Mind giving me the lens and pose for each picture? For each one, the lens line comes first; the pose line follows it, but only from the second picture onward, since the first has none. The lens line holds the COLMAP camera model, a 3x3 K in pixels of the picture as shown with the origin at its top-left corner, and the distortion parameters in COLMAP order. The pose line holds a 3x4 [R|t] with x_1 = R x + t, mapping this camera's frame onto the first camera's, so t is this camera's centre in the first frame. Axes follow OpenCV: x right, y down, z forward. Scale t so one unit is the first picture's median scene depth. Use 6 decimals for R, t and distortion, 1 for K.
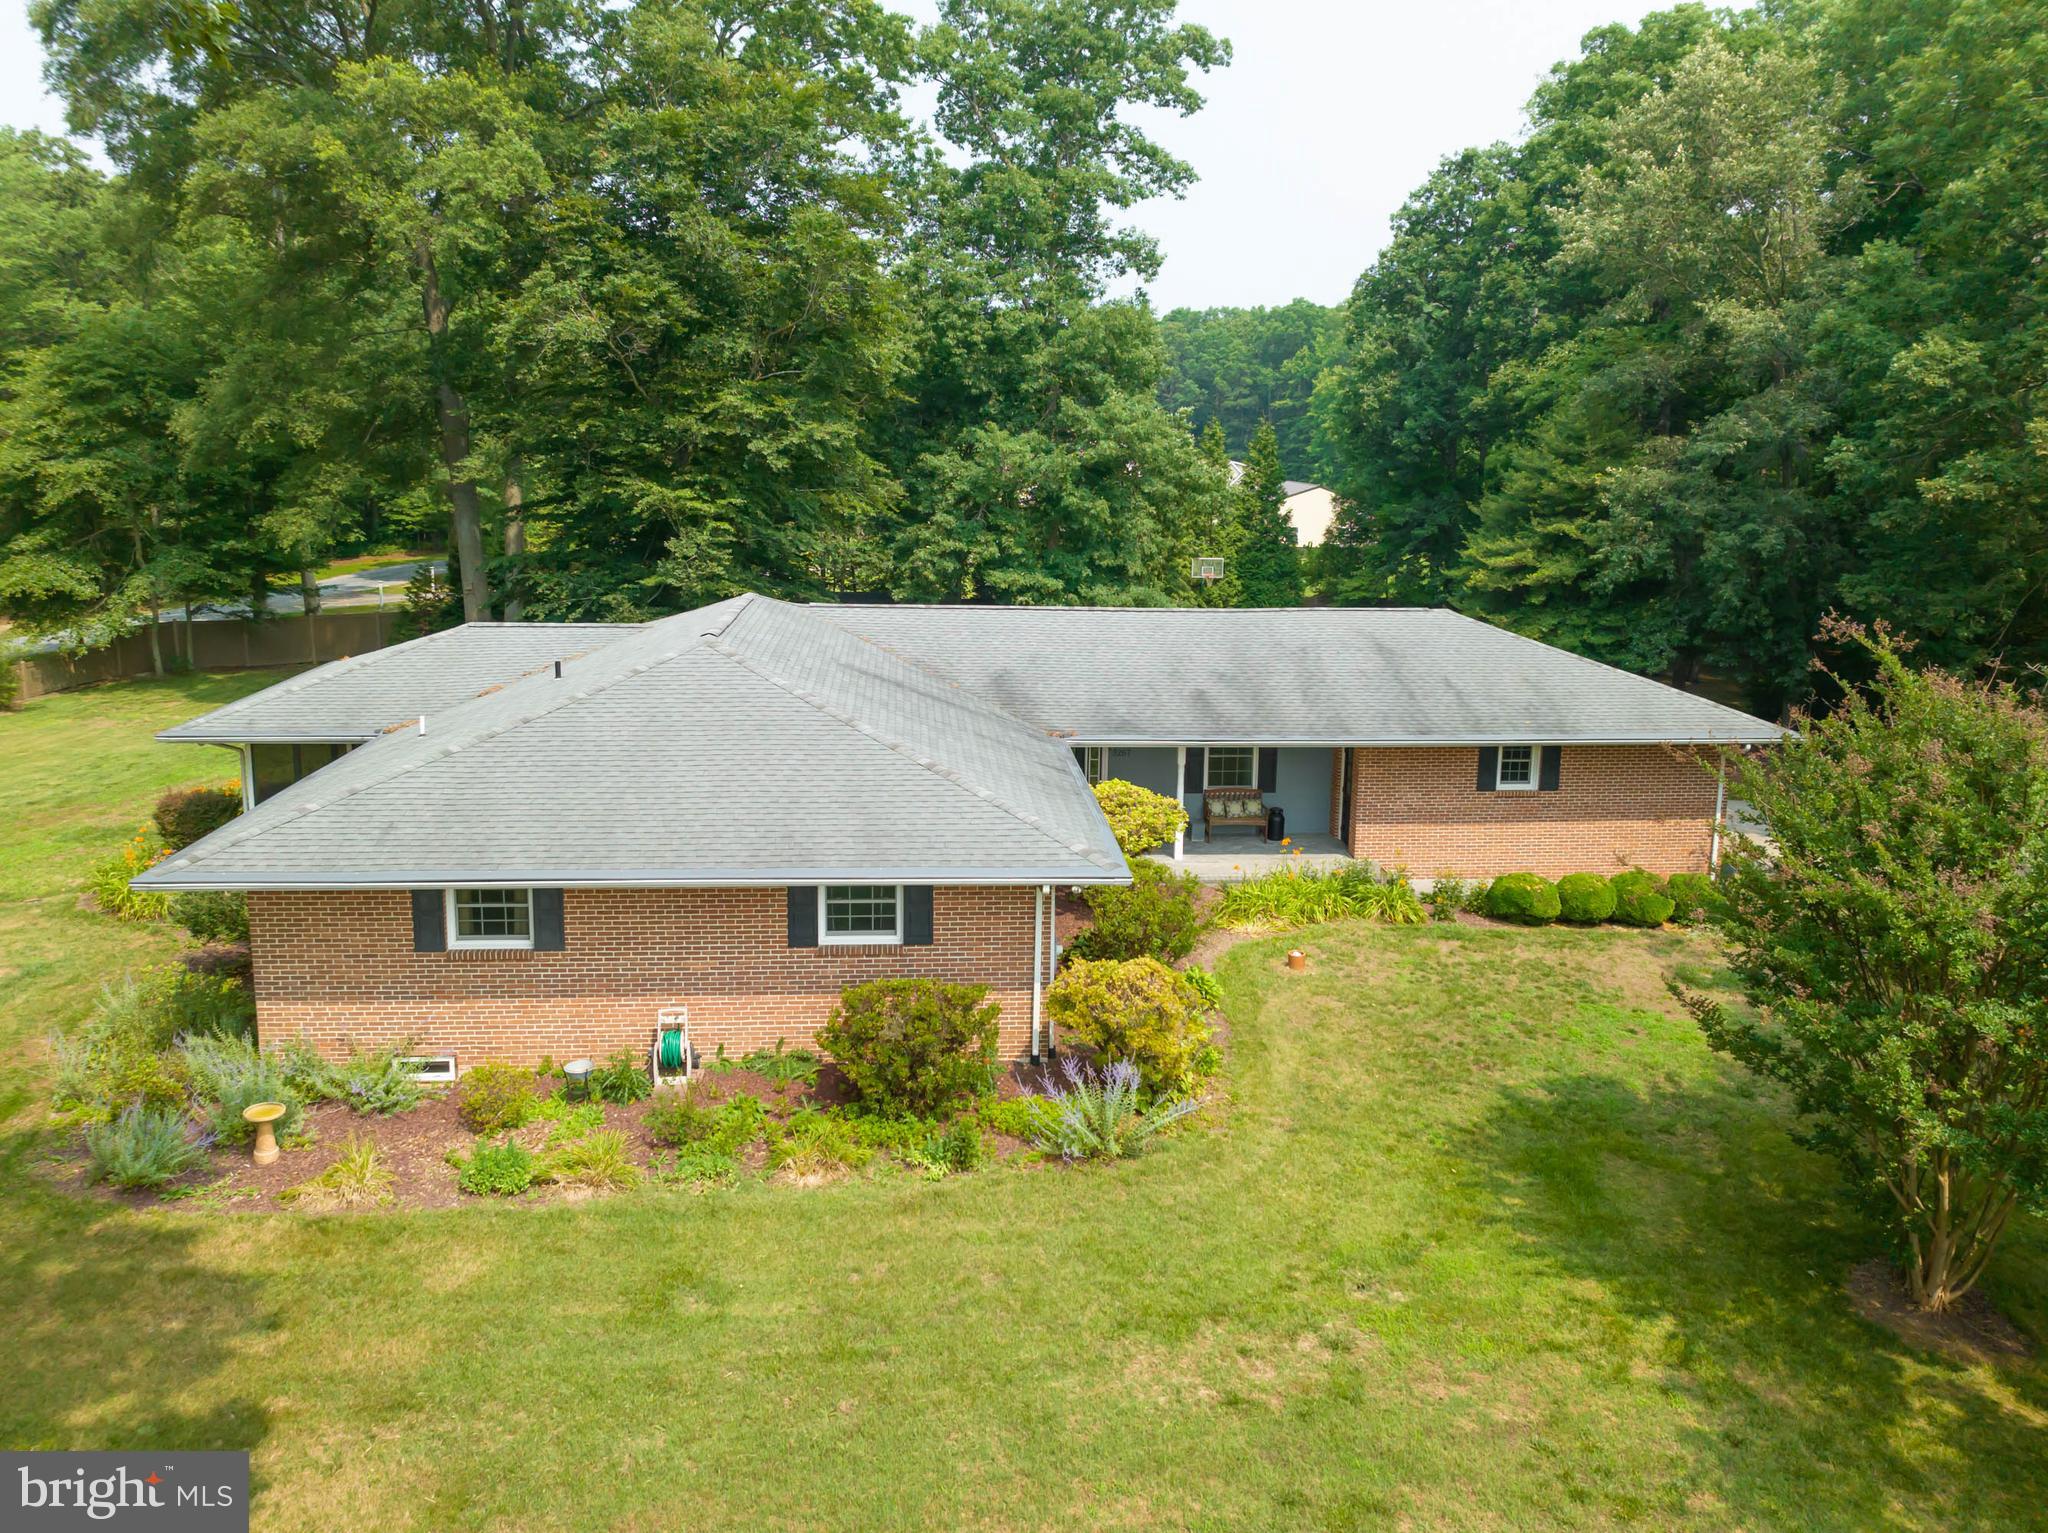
lens RADIAL K [[1449.7, 0, 1214.4], [0, 1449.7, 747.6], [0, 0, 1]] dist [-0.049244, 0.024858]
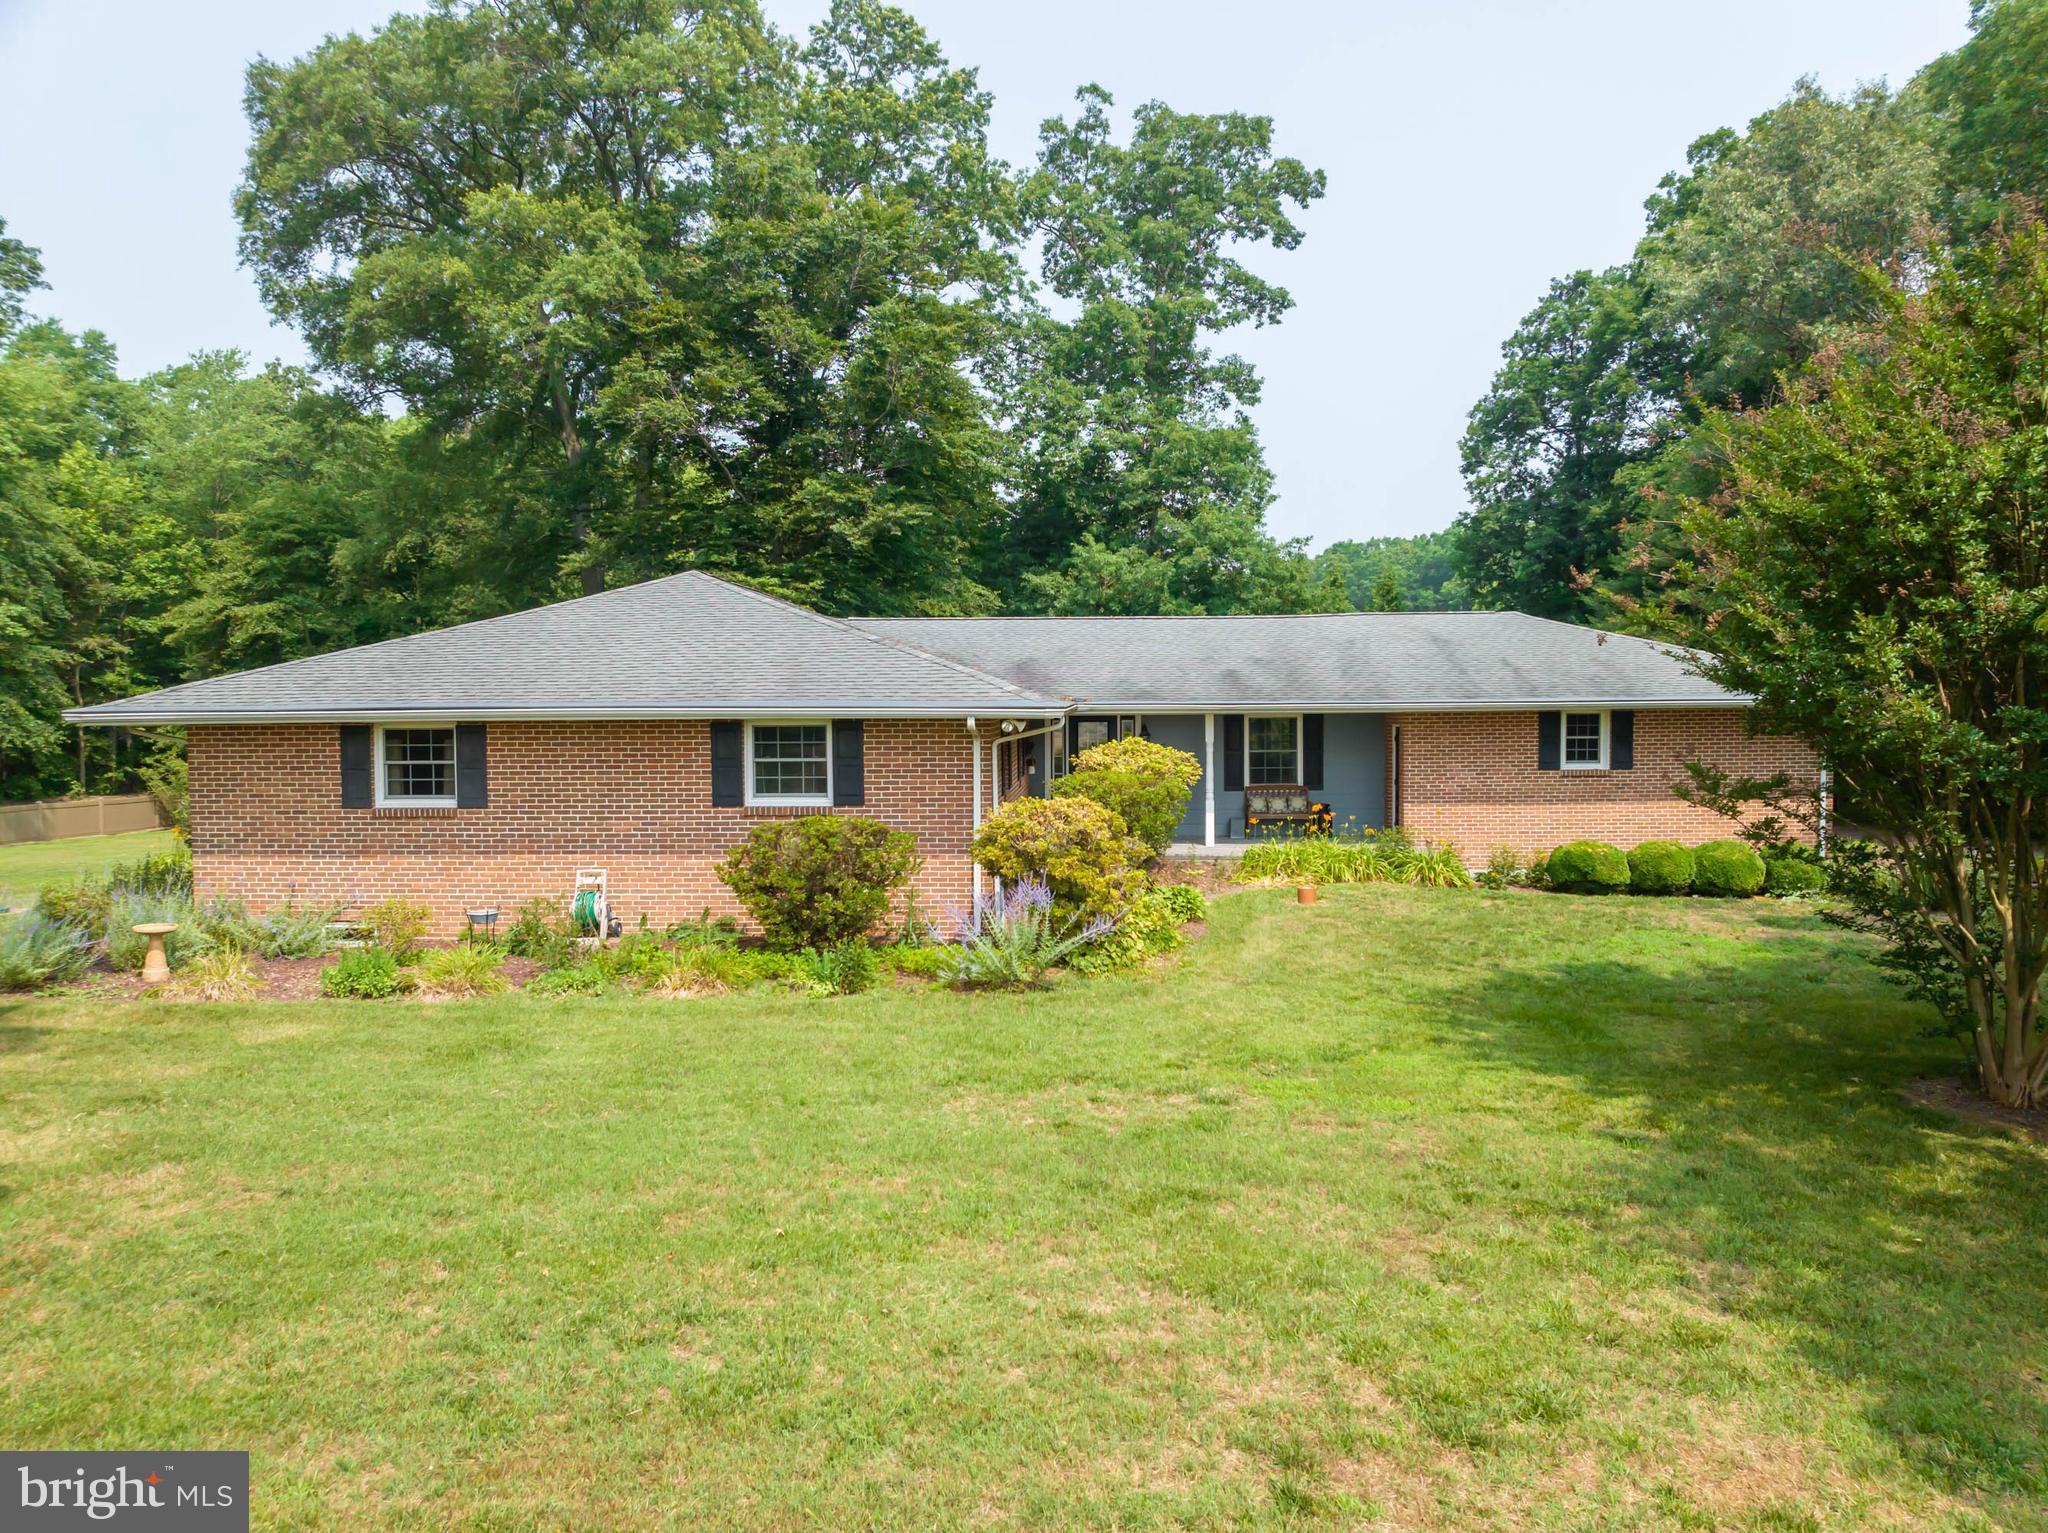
lens RADIAL K [[1449.7, 0, 1150.9], [0, 1449.7, 799.1], [0, 0, 1]] dist [-0.049244, 0.024858]
pose [[0.987565, -0.028491, -0.154609, 0.060470], [0.010591, 0.993265, -0.115383, 0.112744], [0.156855, 0.112311, 0.981215, 0.056360]]
